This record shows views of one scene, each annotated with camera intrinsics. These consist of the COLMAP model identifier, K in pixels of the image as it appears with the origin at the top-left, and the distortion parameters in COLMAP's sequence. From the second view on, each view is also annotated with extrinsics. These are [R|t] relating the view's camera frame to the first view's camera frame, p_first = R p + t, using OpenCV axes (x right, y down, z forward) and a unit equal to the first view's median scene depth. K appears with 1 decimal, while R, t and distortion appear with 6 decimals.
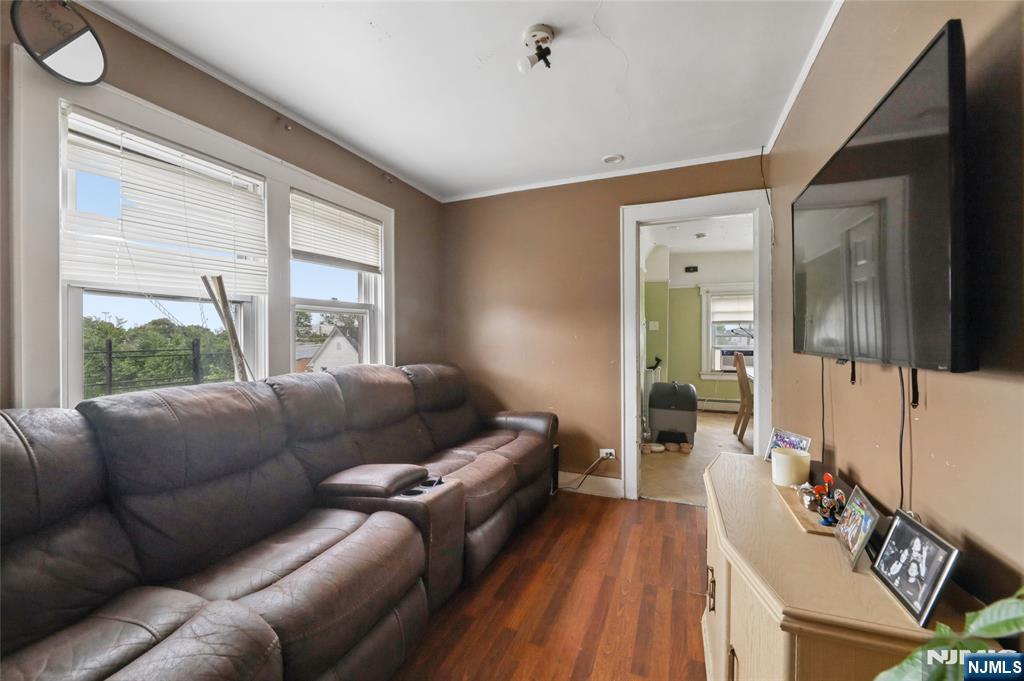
lens RADIAL K [[414.5, 0, 512.0], [0, 414.5, 340.5], [0, 0, 1]] dist [-0.000718, -0.000078]
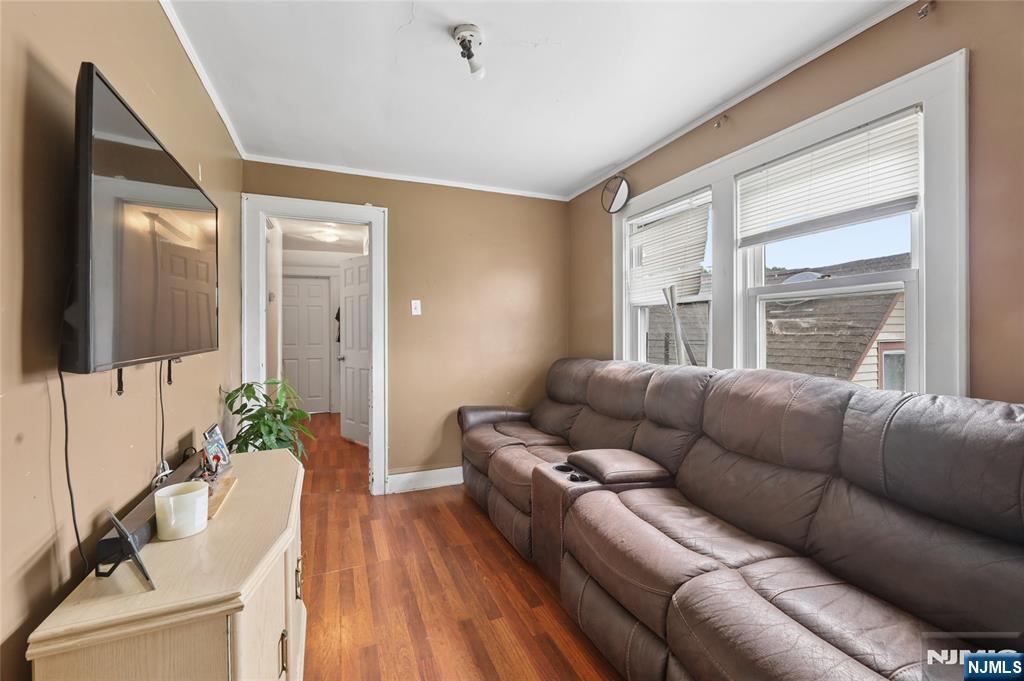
lens RADIAL K [[426.8, 0, 510.1], [0, 426.8, 330.1], [0, 0, 1]] dist [0.000793, 0.000103]
pose [[-0.704871, 0.004551, -0.709321, 0.655135], [0.002271, 0.999989, 0.004159, -0.020134], [0.709332, 0.001321, -0.704874, 1.610986]]
